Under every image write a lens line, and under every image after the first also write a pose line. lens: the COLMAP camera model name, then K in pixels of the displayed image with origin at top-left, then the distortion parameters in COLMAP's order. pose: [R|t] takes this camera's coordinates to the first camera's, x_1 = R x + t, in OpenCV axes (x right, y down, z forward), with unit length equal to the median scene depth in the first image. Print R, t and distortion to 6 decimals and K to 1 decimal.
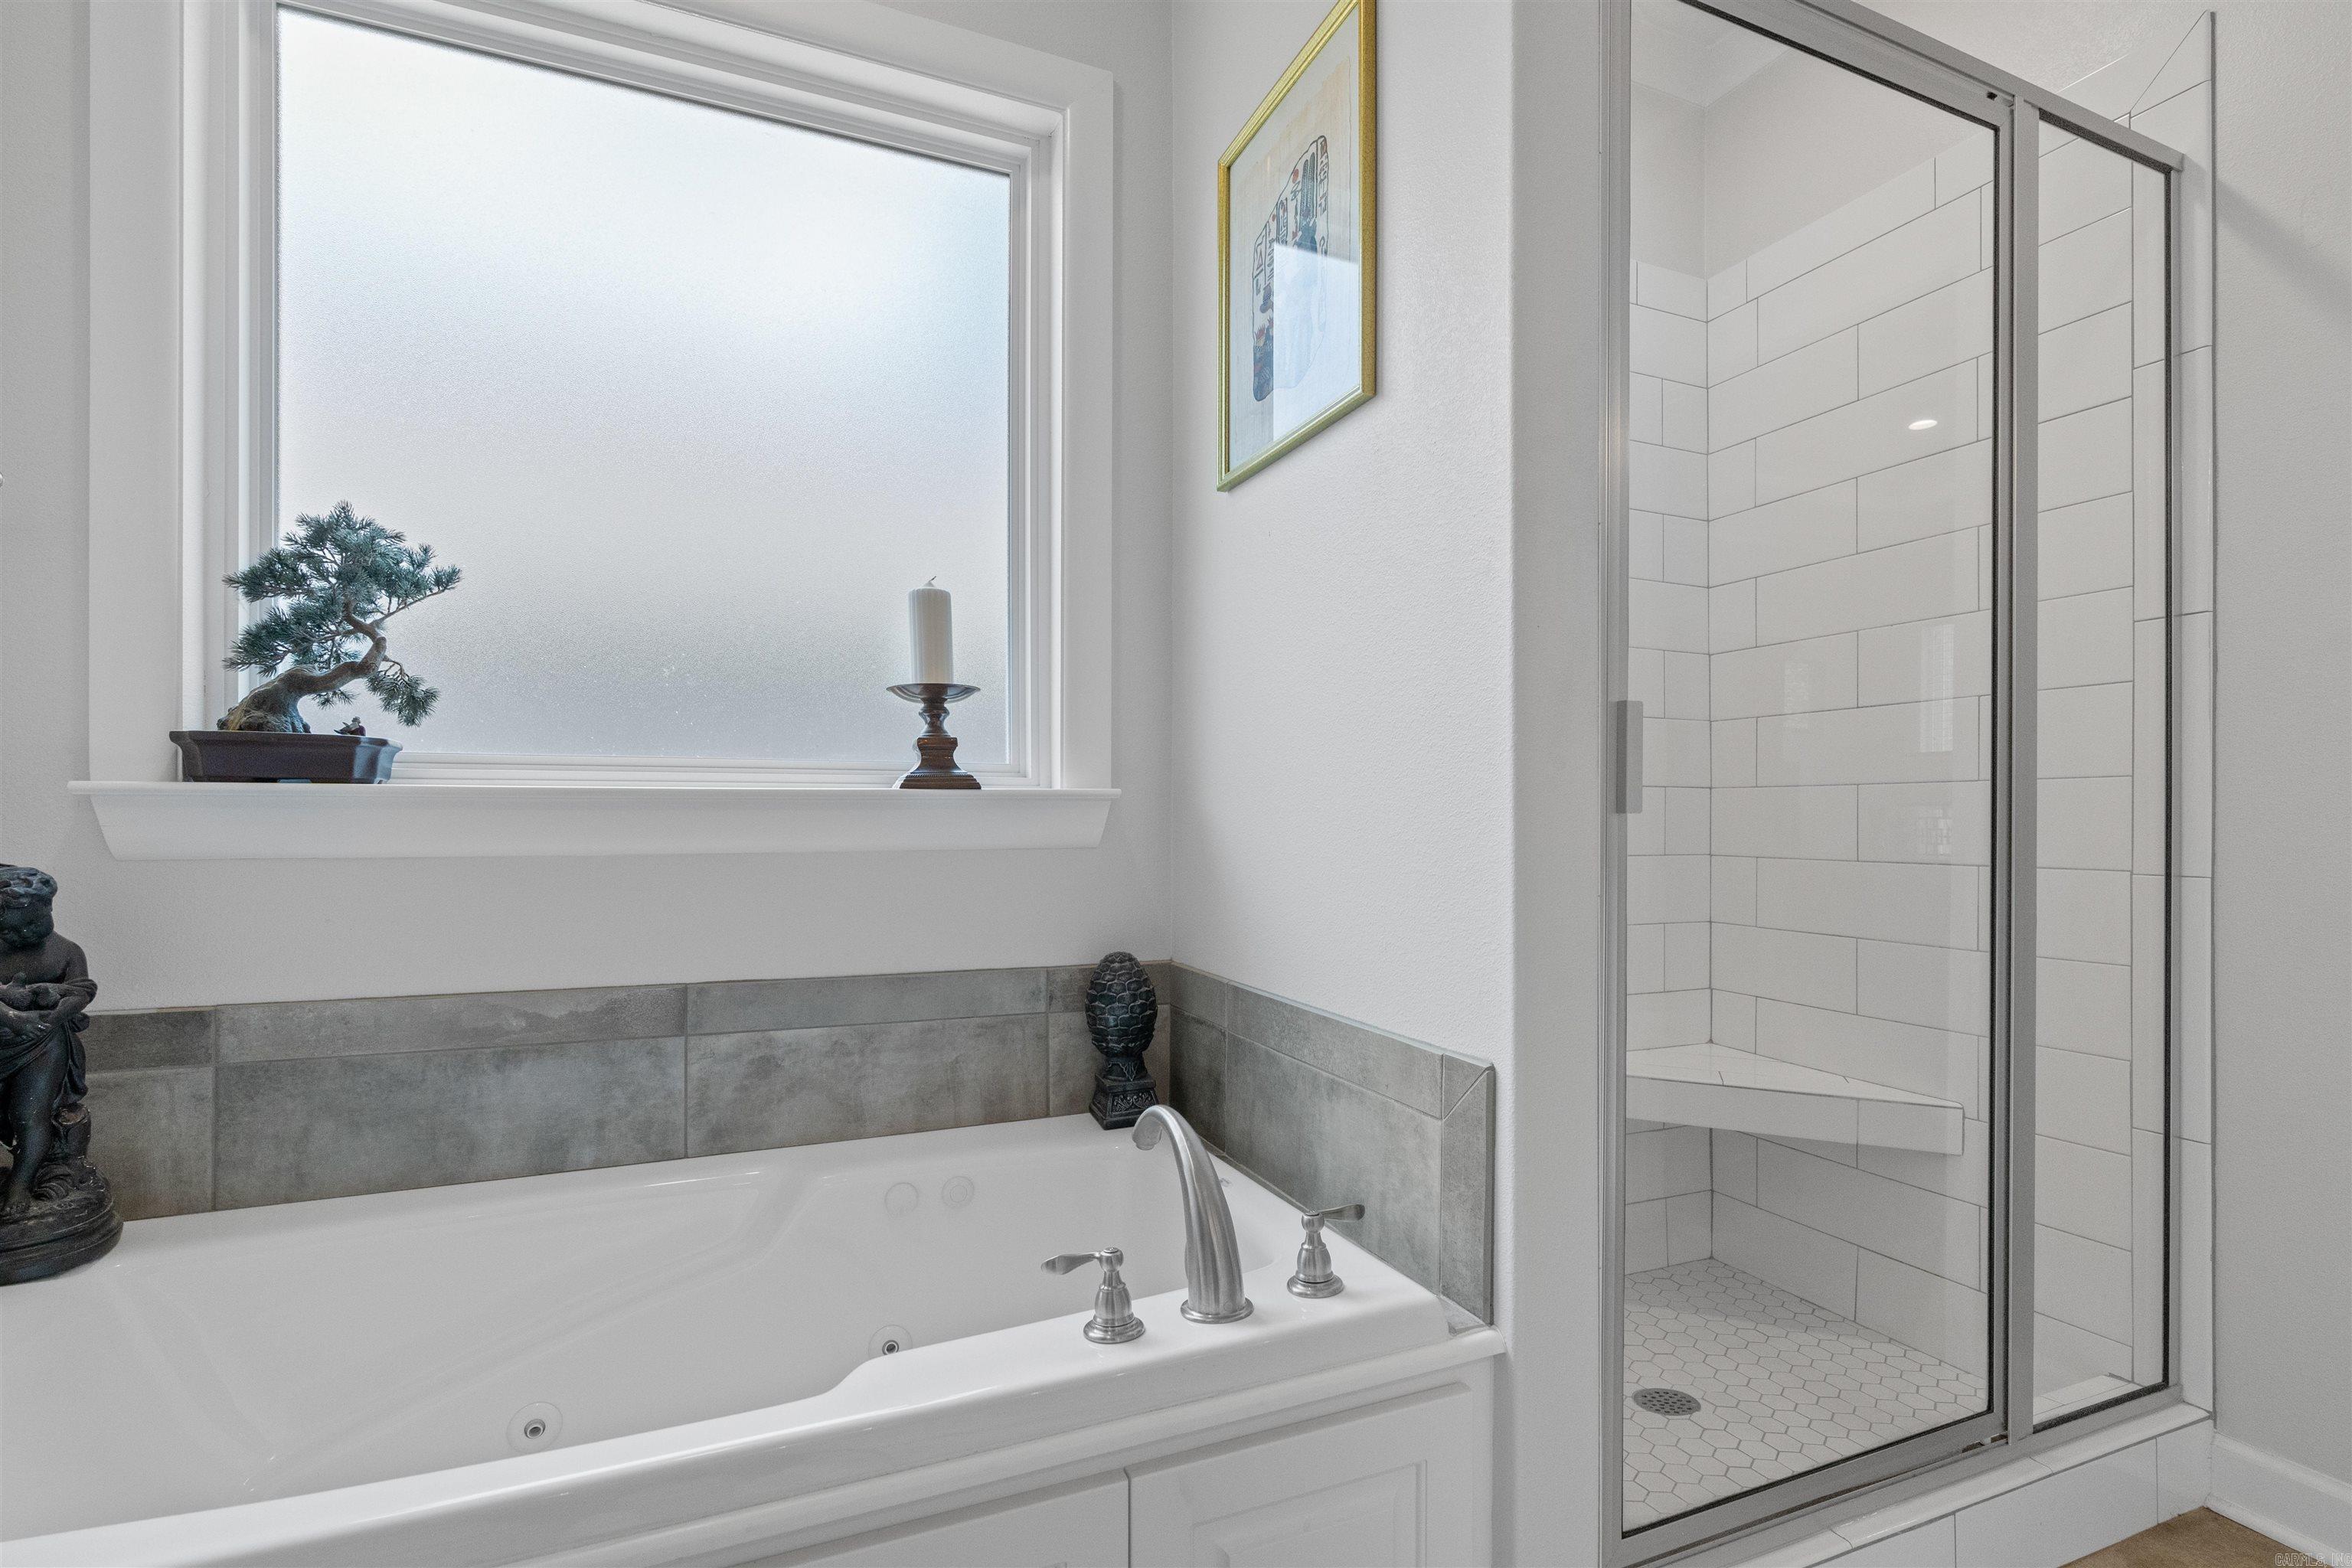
lens RADIAL K [[1094.0, 0, 1161.6], [0, 1094.0, 812.5], [0, 0, 1]] dist [-0.013528, 0.004026]
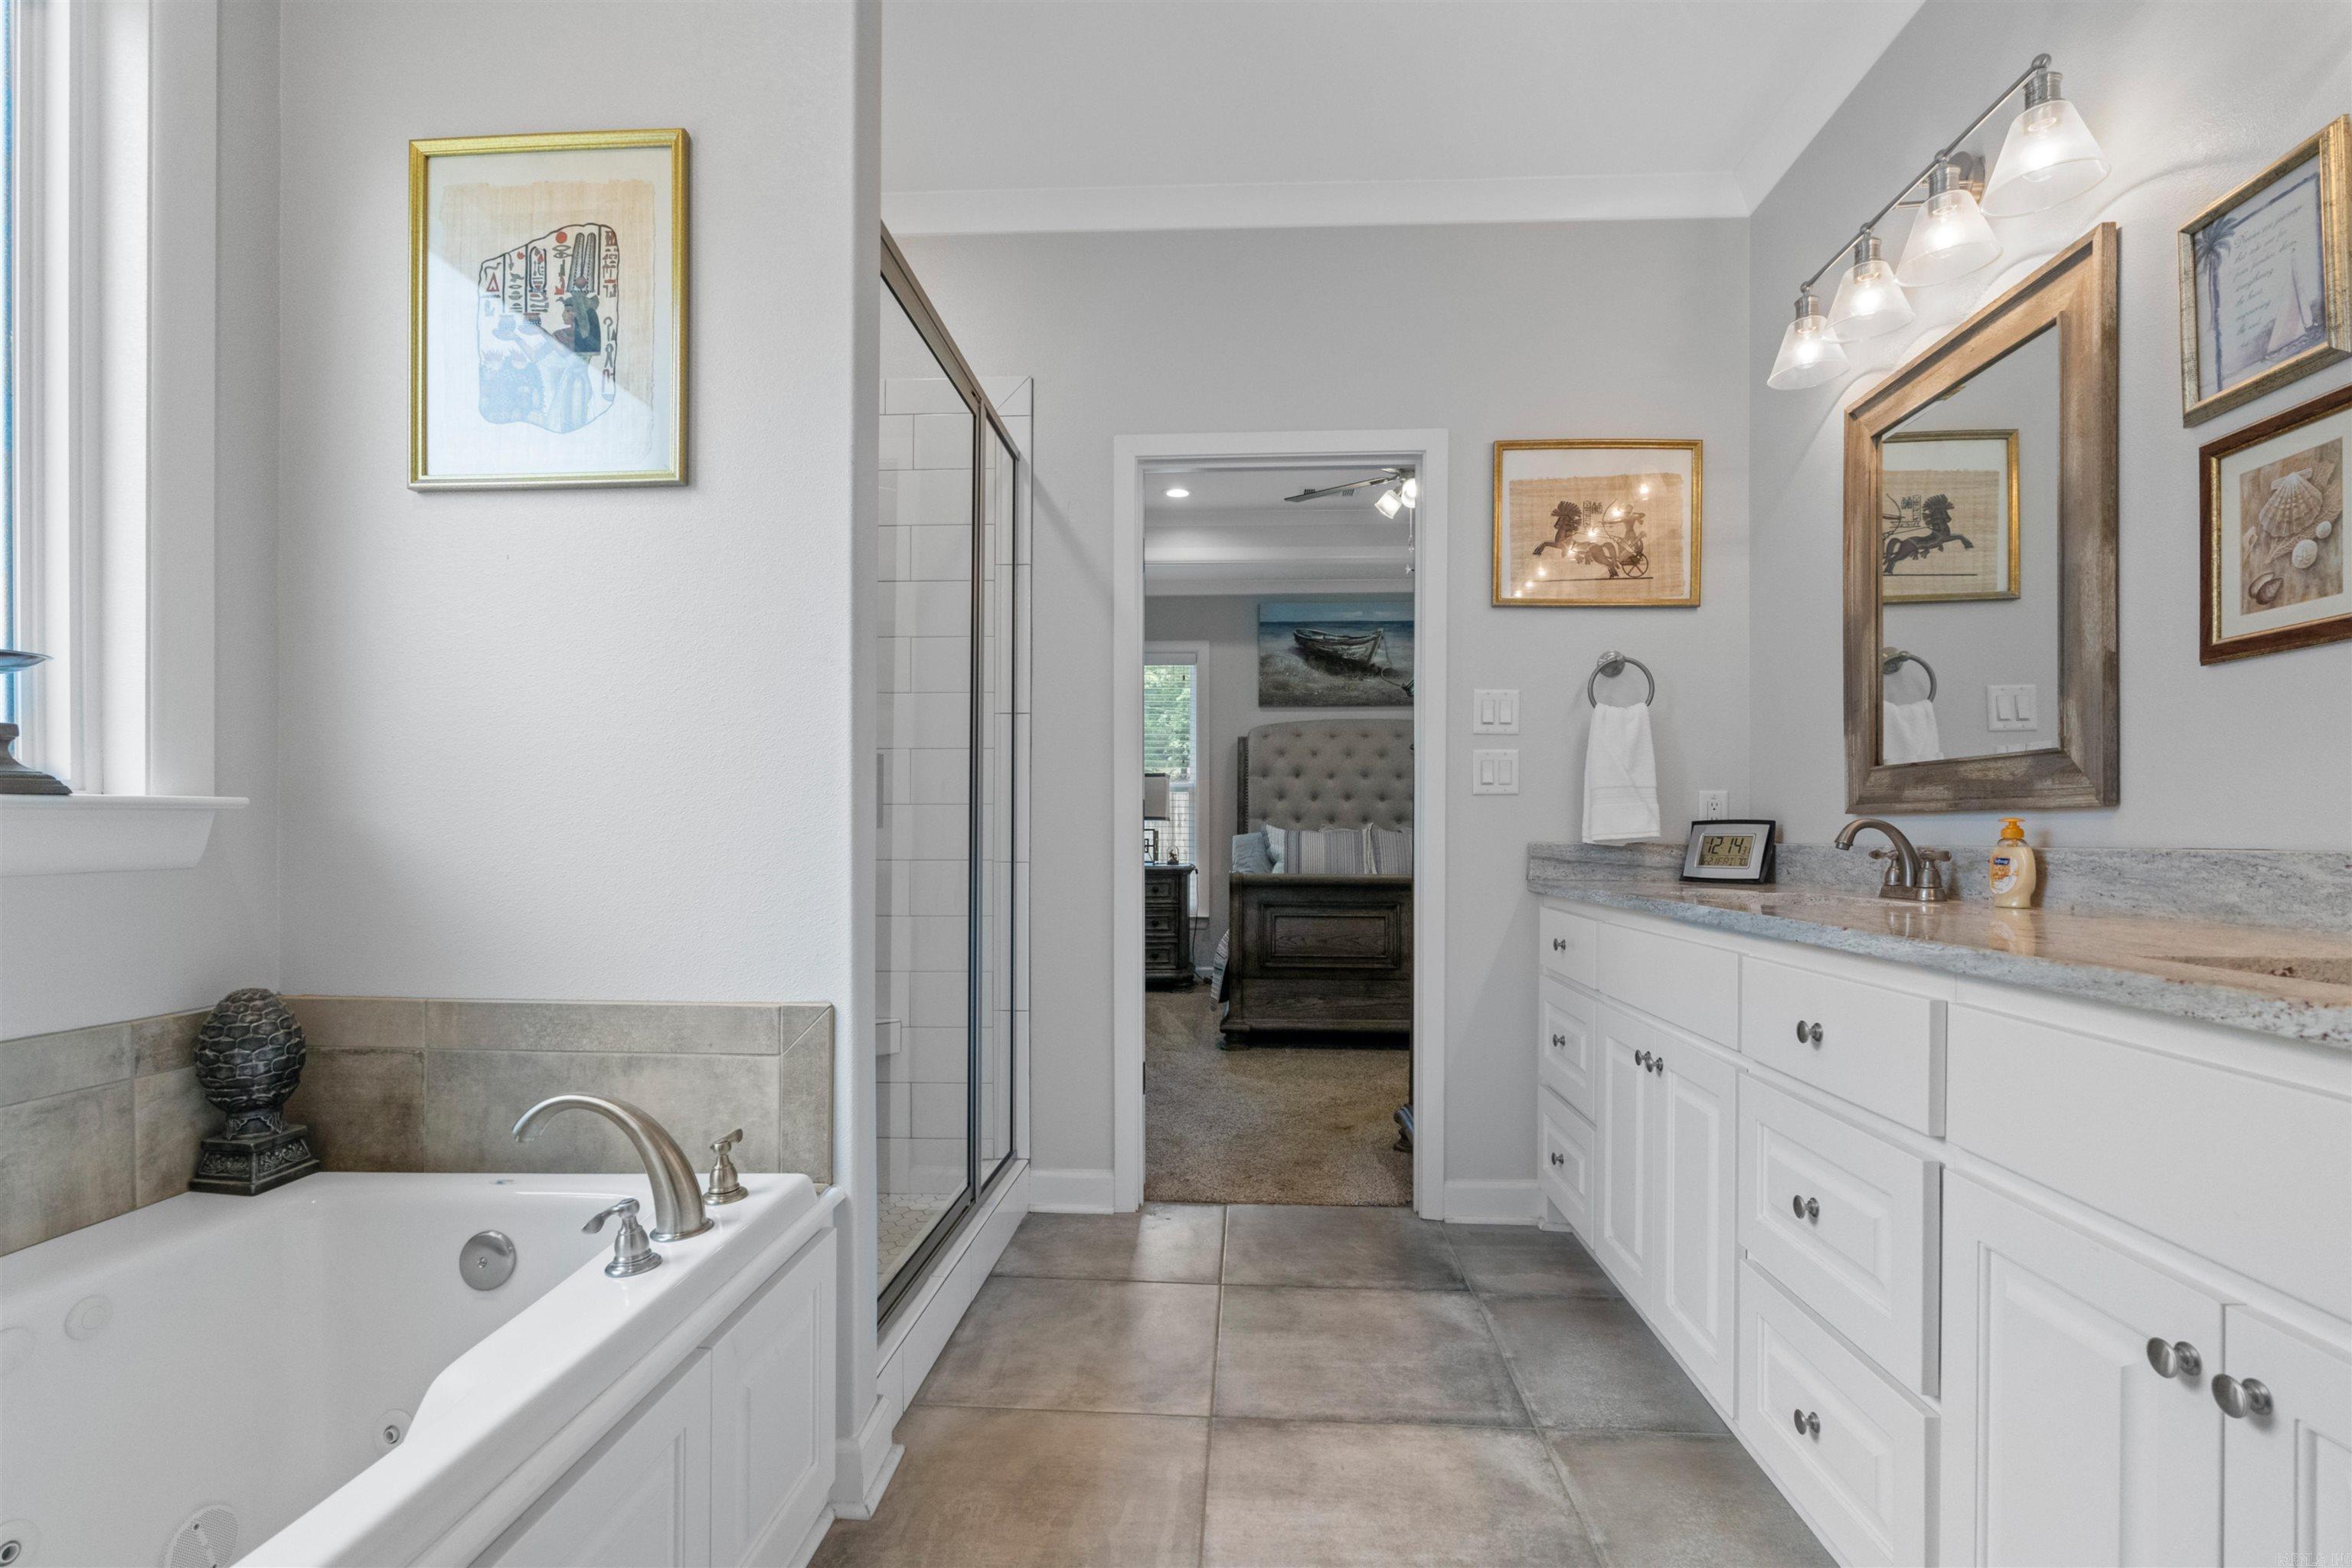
lens RADIAL K [[1094.0, 0, 1196.8], [0, 1094.0, 832.5], [0, 0, 1]] dist [-0.013528, 0.004026]
pose [[0.437803, -0.005801, 0.899052, -0.532996], [-0.004367, 0.999954, 0.008579, -0.005641], [-0.899060, -0.007682, 0.437758, -0.040136]]
